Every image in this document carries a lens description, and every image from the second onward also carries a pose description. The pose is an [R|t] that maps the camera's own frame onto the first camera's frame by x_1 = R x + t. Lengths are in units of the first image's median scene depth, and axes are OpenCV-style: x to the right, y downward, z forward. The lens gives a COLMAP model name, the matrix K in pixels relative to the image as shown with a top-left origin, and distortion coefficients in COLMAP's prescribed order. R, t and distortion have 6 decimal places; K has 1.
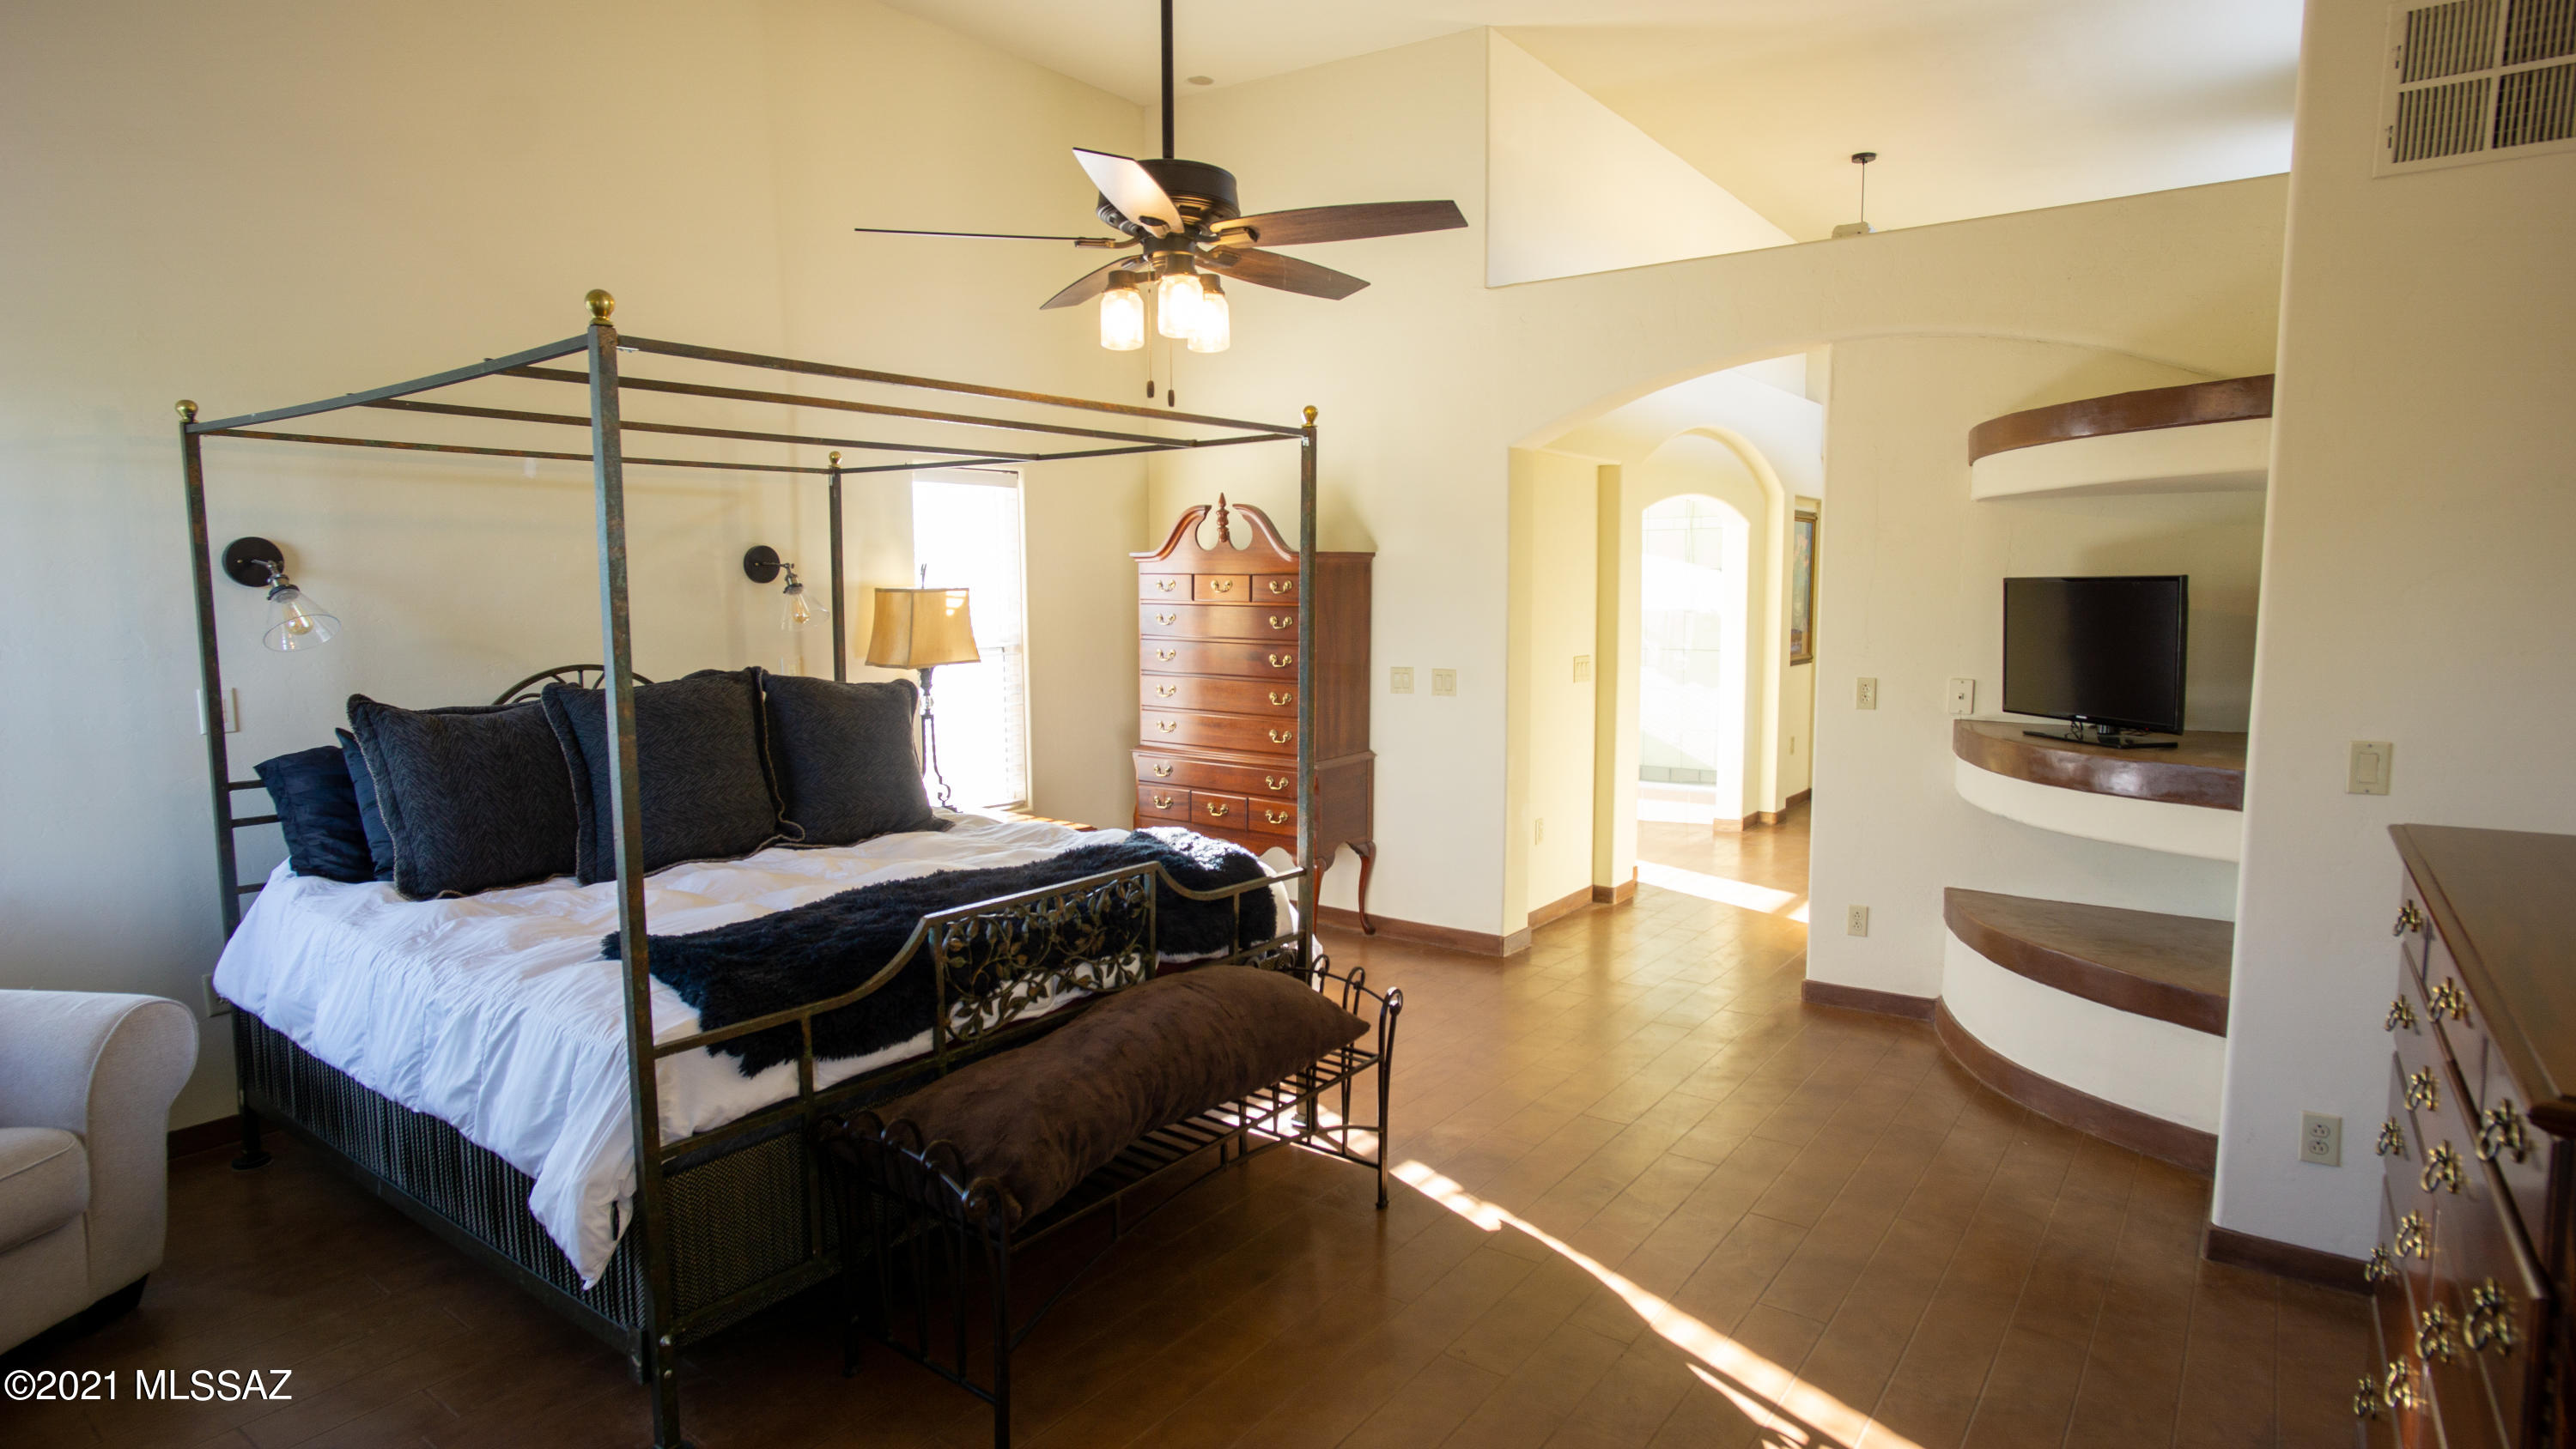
lens RADIAL K [[1371.7, 0, 1283.8], [0, 1371.7, 725.5], [0, 0, 1]] dist [-0.051564, 0.043352]
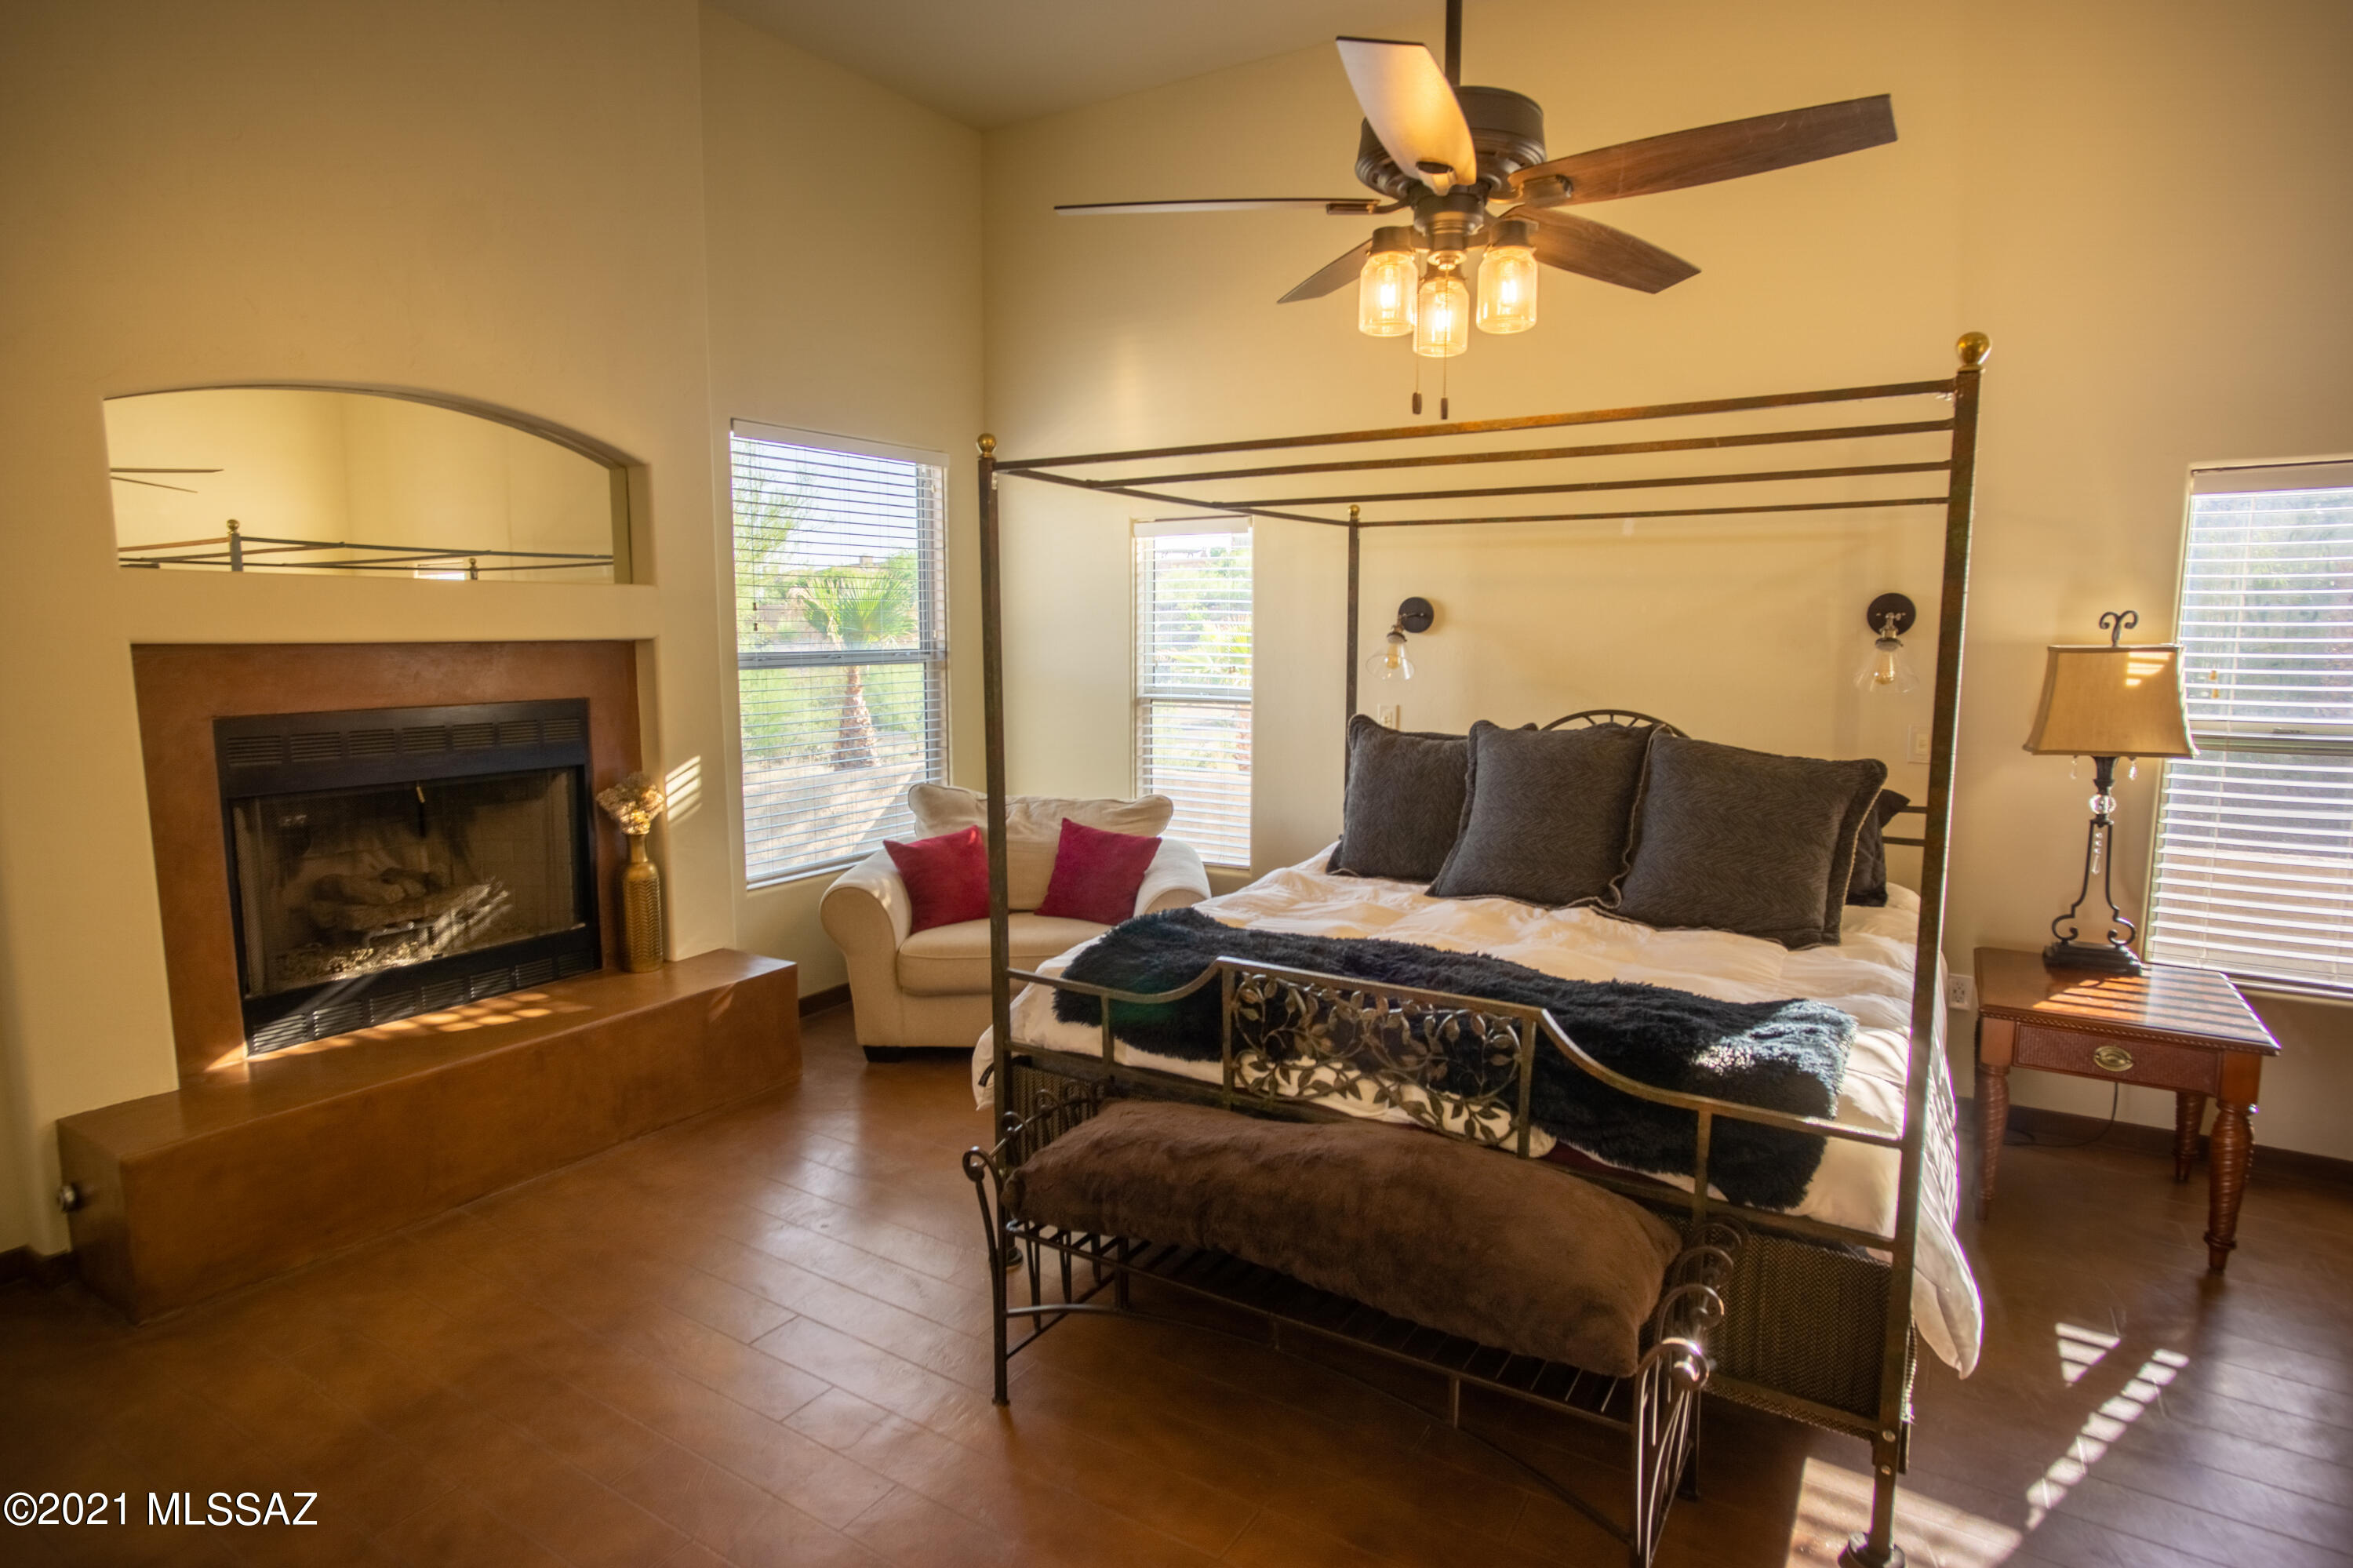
lens RADIAL K [[1256.7, 0, 1162.5], [0, 1256.7, 787.6], [0, 0, 1]] dist [-0.056445, 0.036926]
pose [[0.098232, 0.132762, -0.986268, 0.608426], [-0.110061, 0.986431, 0.121822, -0.091579], [0.989059, 0.096583, 0.111511, 0.767835]]
